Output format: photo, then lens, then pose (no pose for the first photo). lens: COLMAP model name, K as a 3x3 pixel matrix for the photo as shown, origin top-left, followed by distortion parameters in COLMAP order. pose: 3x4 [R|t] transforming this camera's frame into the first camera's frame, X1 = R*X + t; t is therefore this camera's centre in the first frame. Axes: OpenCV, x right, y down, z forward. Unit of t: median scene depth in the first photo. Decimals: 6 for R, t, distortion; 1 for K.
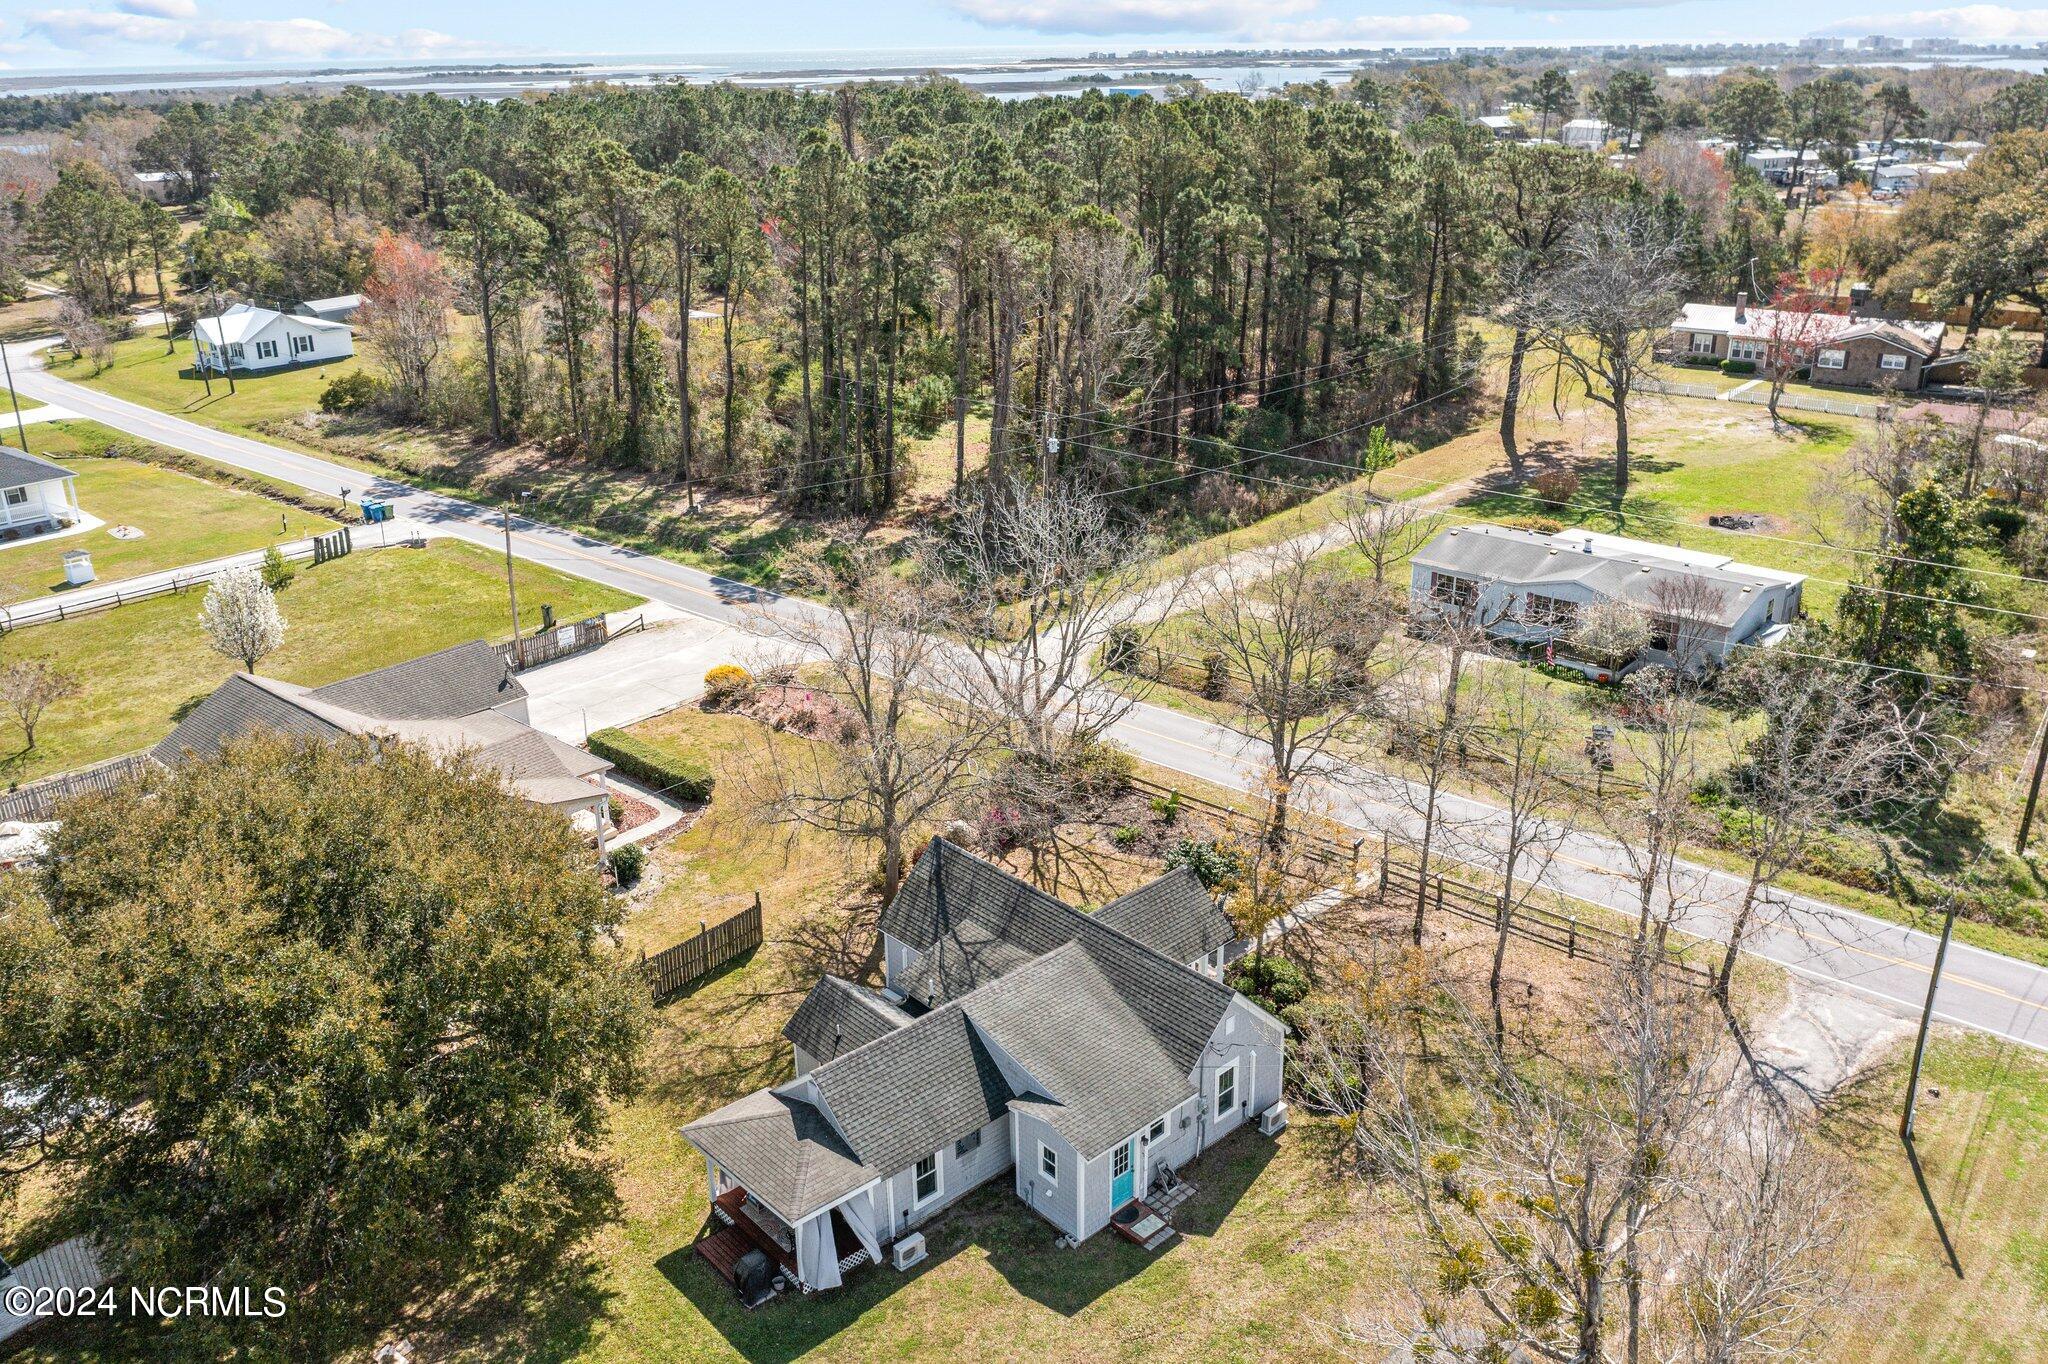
lens RADIAL K [[1615.0, 0, 1009.8], [0, 1615.0, 686.1], [0, 0, 1]] dist [-0.044300, 0.002308]
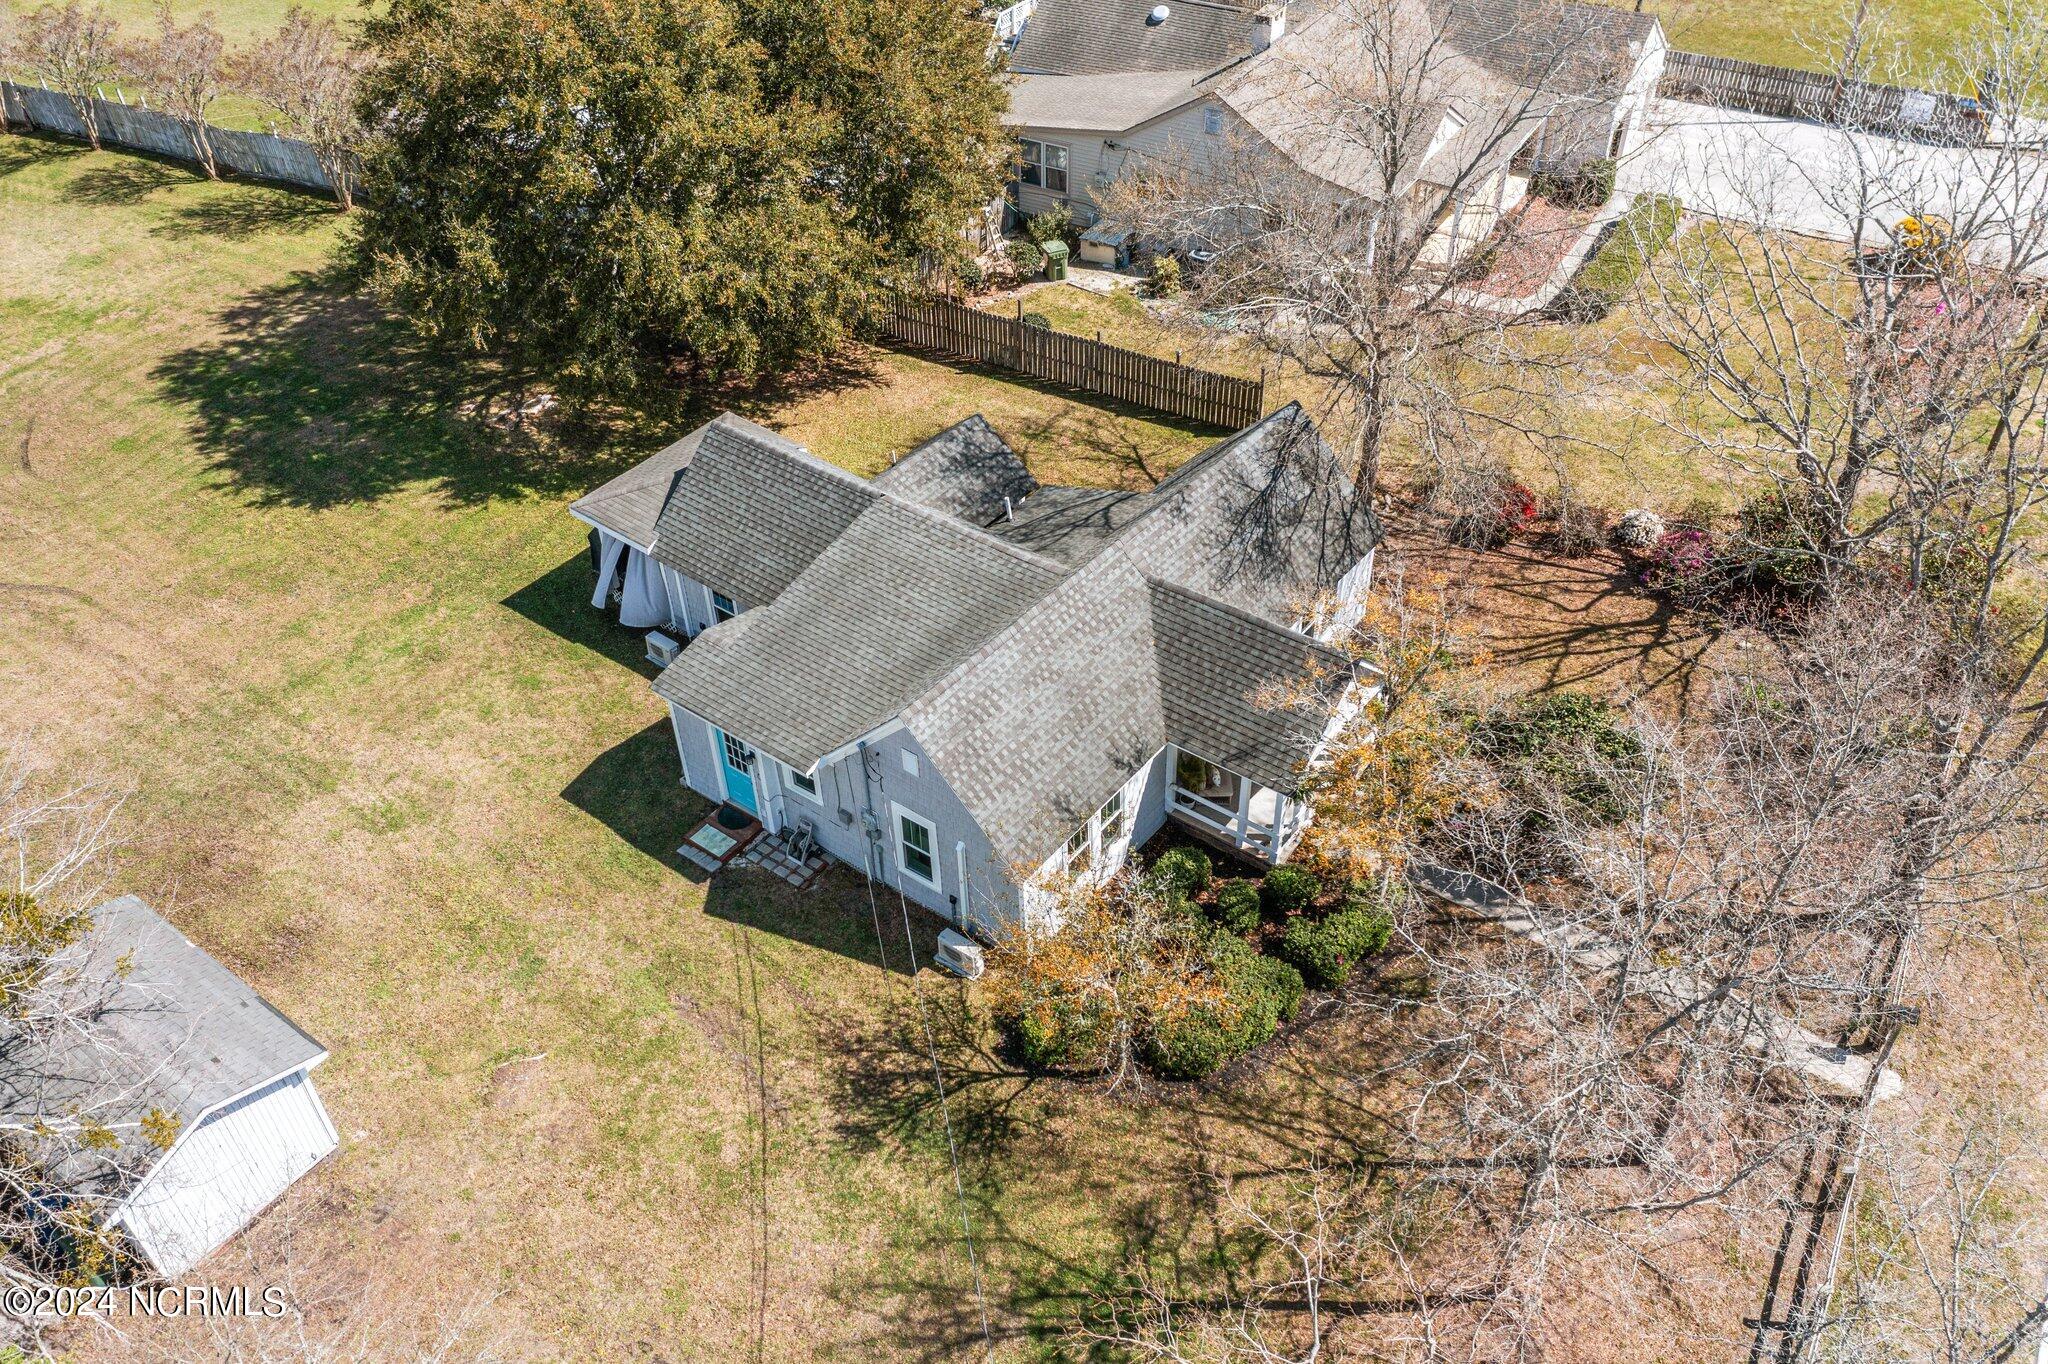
lens RADIAL K [[1601.6, 0, 1026.0], [0, 1601.6, 696.3], [0, 0, 1]] dist [-0.020453, 0.000666]
pose [[0.186781, 0.647363, -0.738941, 0.272648], [-0.345796, 0.747365, 0.567337, -0.082437], [0.919532, 0.149555, 0.363449, 0.375201]]
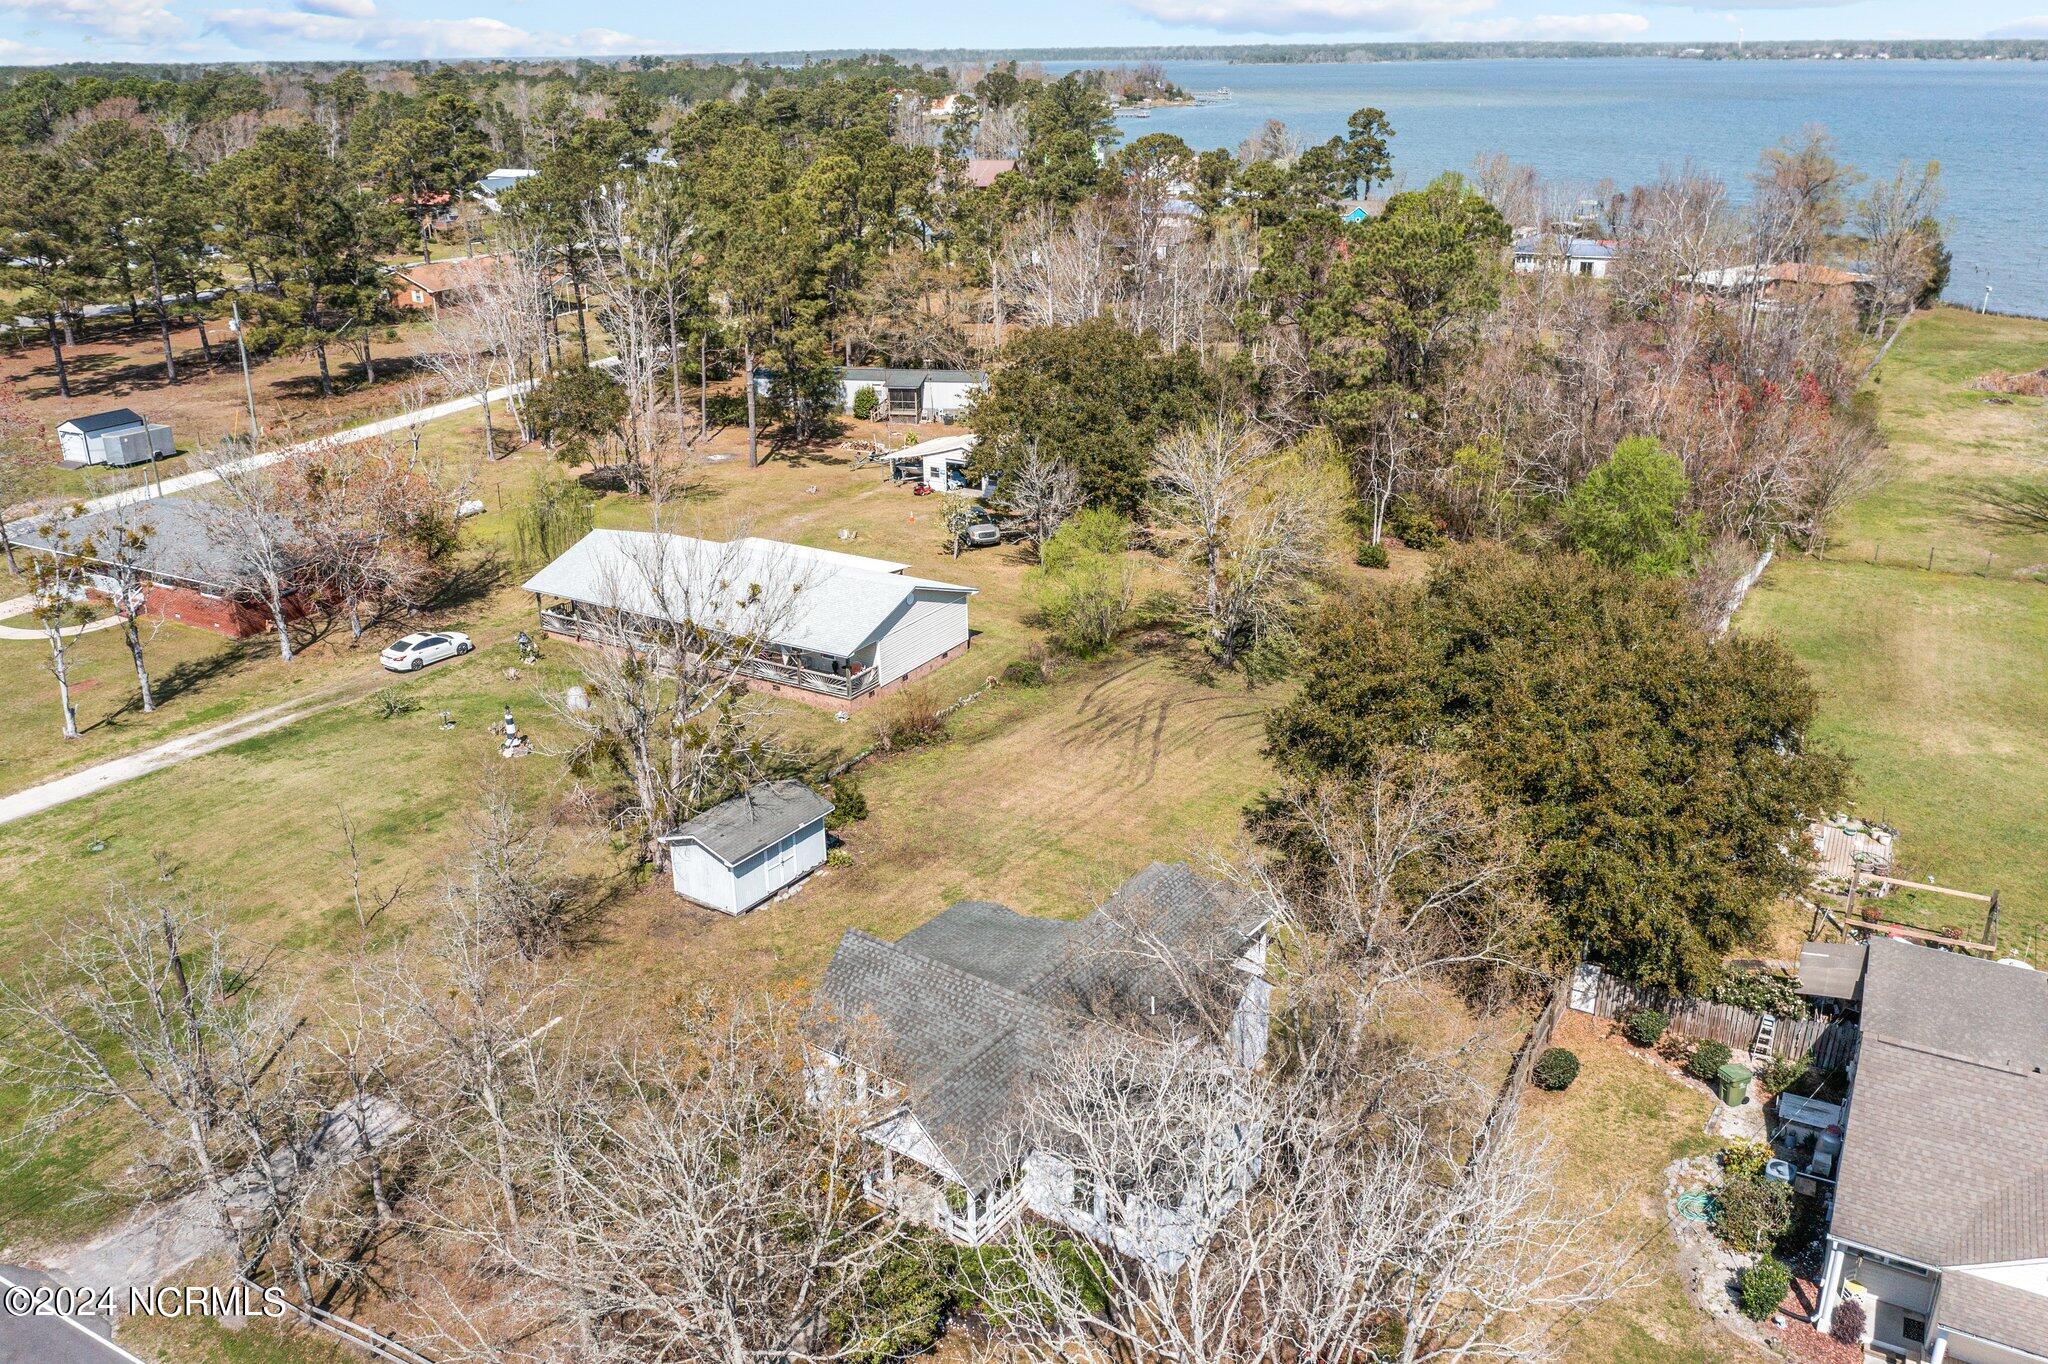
lens RADIAL K [[1640.8, 0, 1024.3], [0, 1640.8, 679.8], [0, 0, 1]] dist [-0.005836, -0.004760]
pose [[-0.976958, 0.096915, -0.190161, 0.100536], [-0.059002, 0.733610, 0.677005, -0.317025], [0.205116, 0.672625, -0.710987, 0.778163]]
